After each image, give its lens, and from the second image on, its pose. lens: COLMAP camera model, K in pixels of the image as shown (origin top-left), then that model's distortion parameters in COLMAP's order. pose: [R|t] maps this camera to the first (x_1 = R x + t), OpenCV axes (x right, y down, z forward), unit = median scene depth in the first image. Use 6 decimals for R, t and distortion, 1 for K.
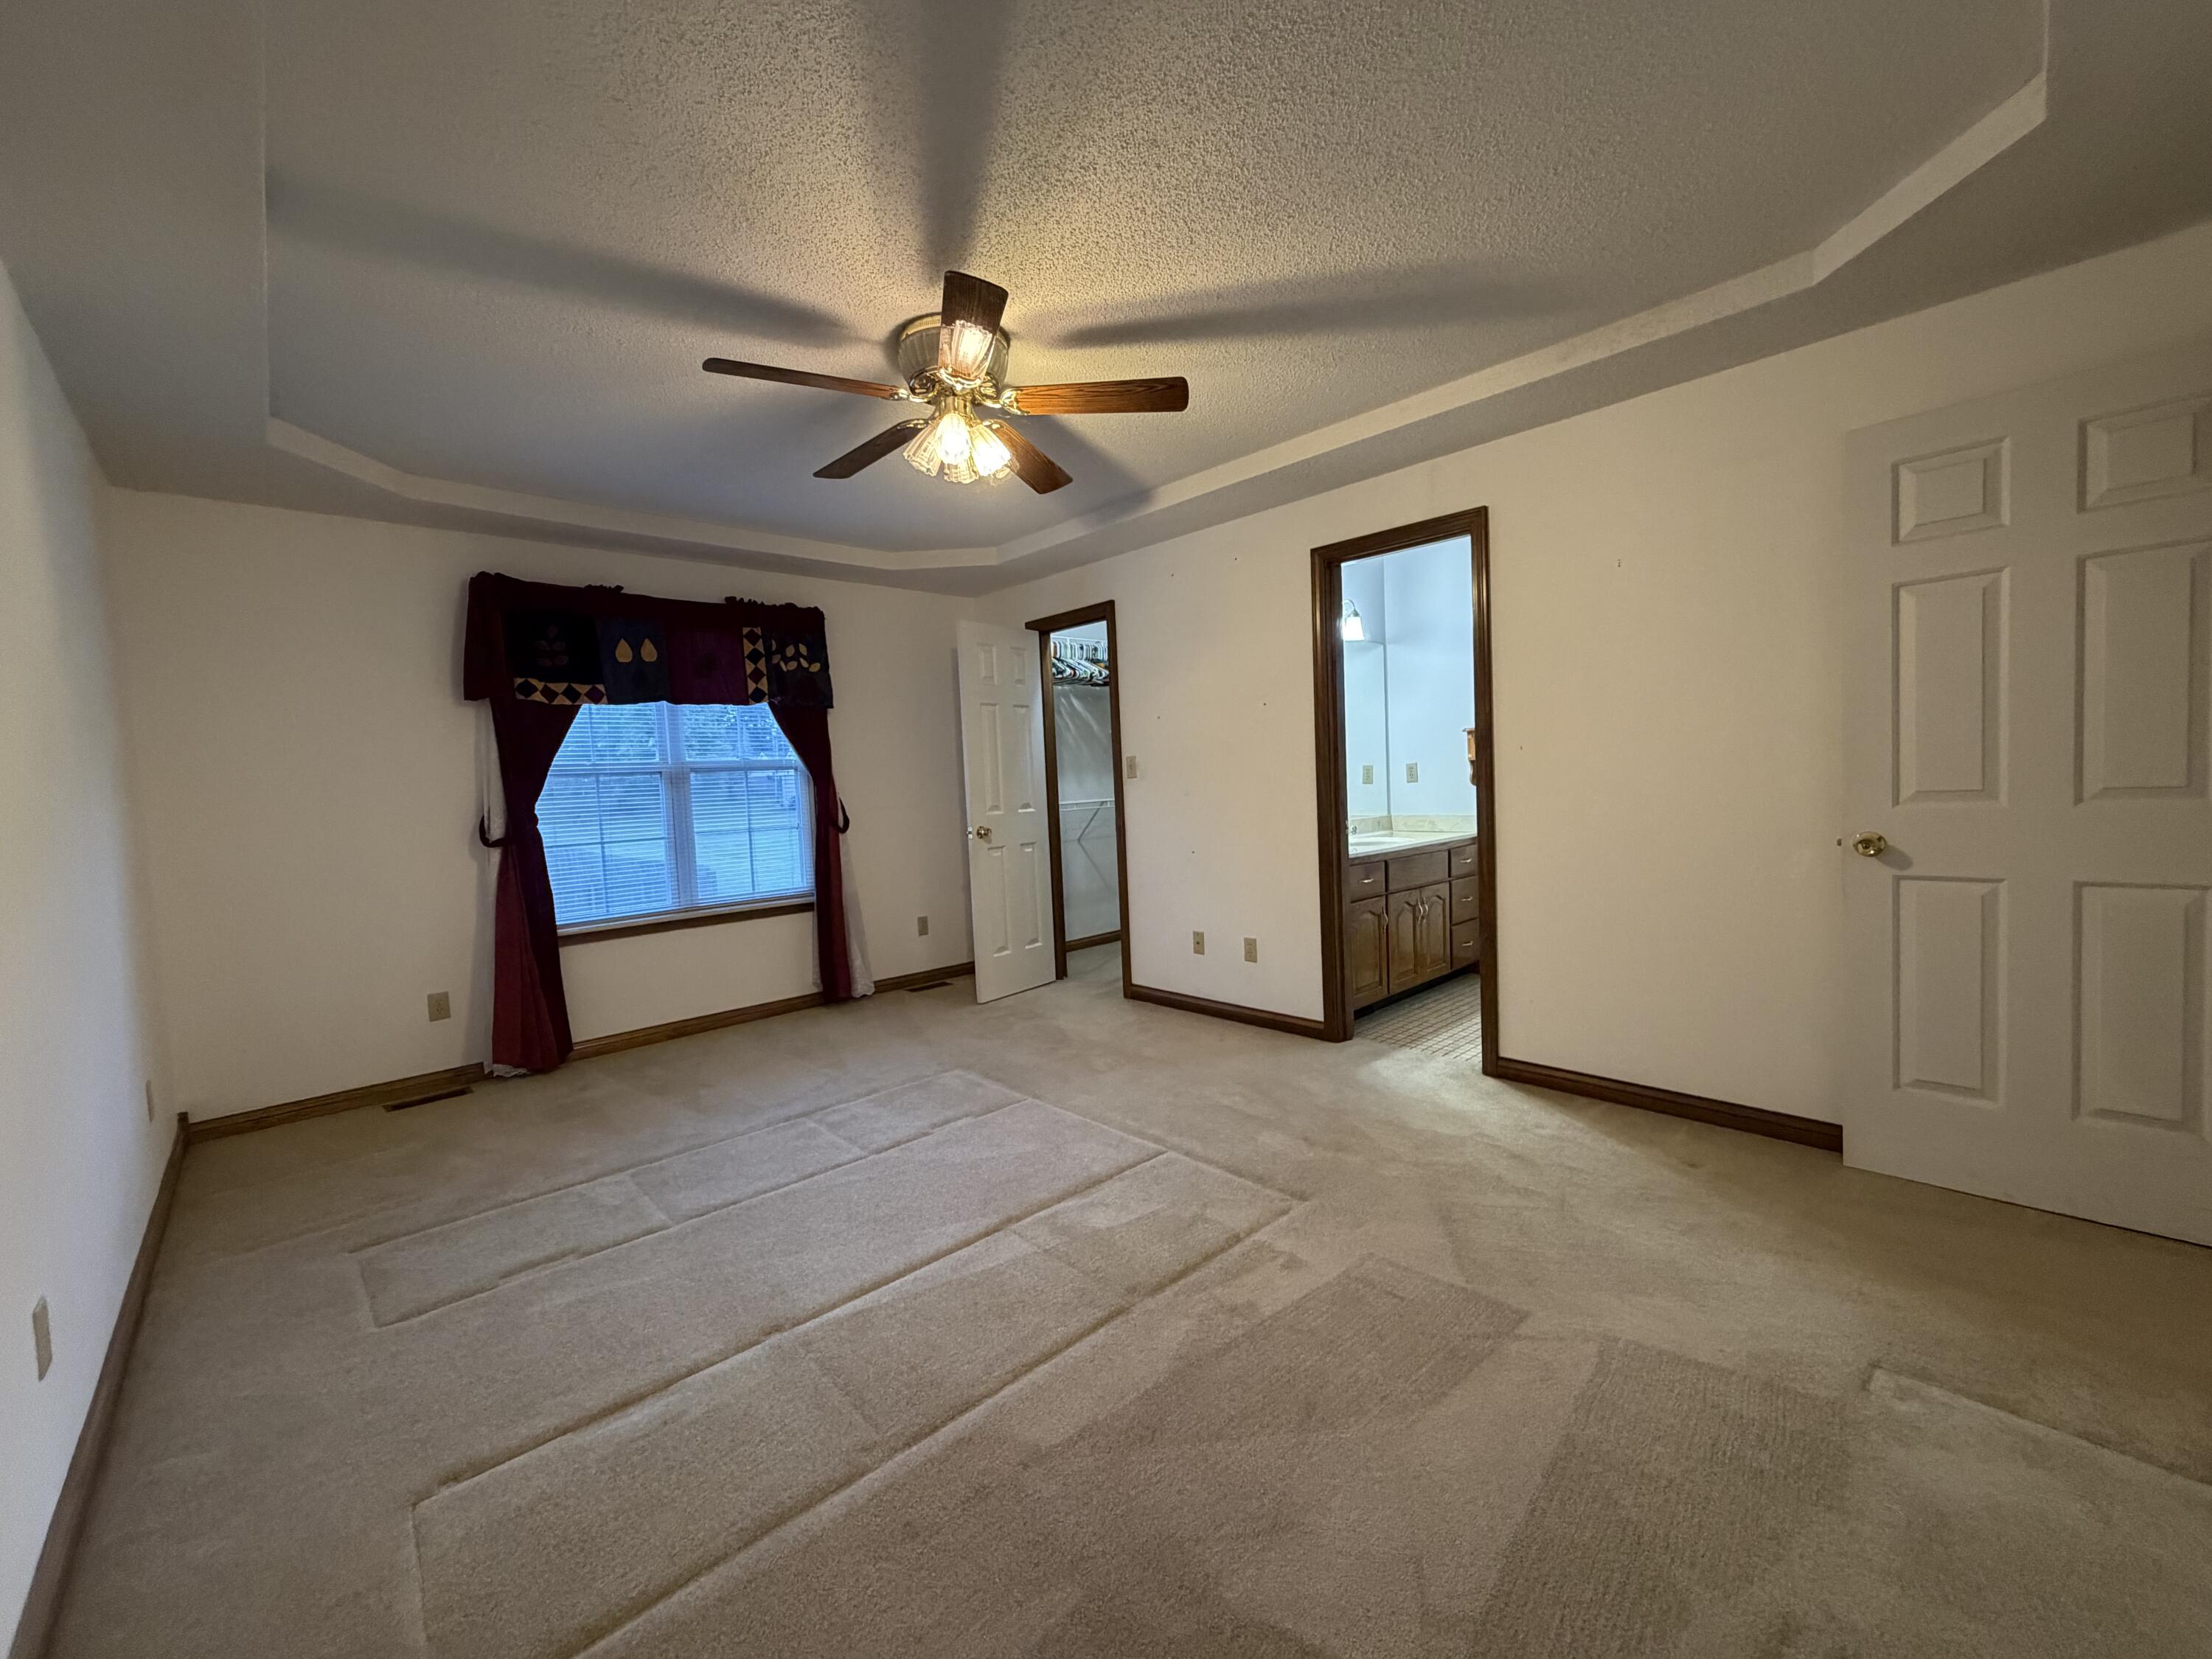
lens RADIAL K [[884.3, 0, 1100.5], [0, 884.3, 834.1], [0, 0, 1]] dist [0.000985, -0.000287]
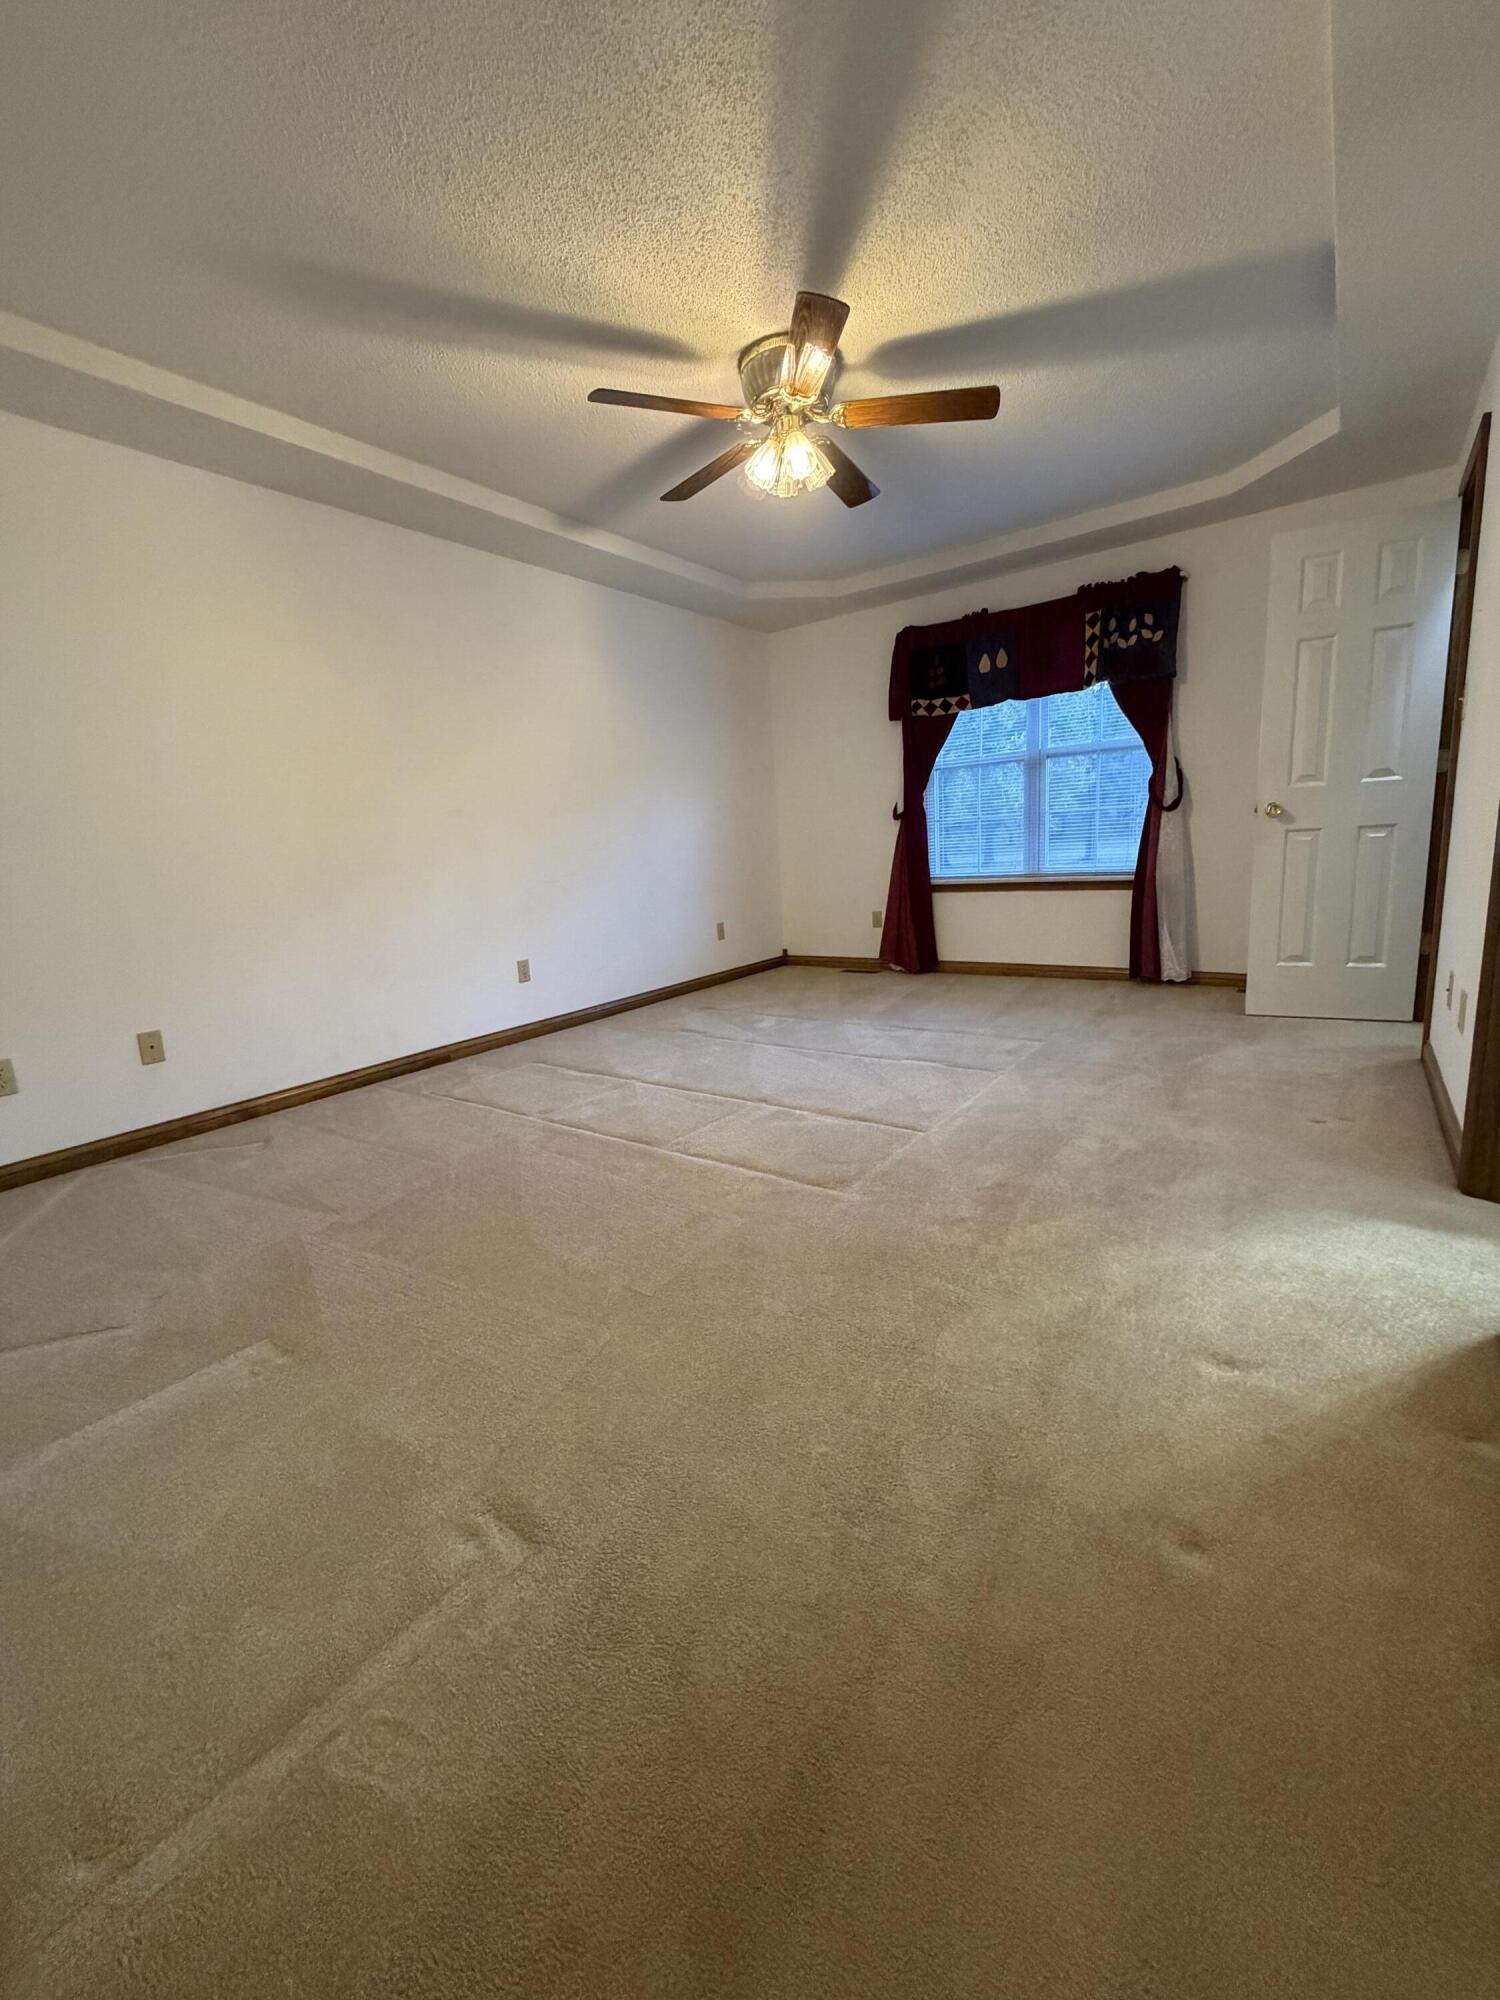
lens RADIAL K [[806.3, 0, 737.0], [0, 806.3, 987.5], [0, 0, 1]] dist [-0.000661, -0.000200]
pose [[0.168789, 0.205268, -0.964041, 0.594074], [-0.011573, 0.978420, 0.206303, 0.012245], [0.985584, -0.023665, 0.167522, 0.440613]]
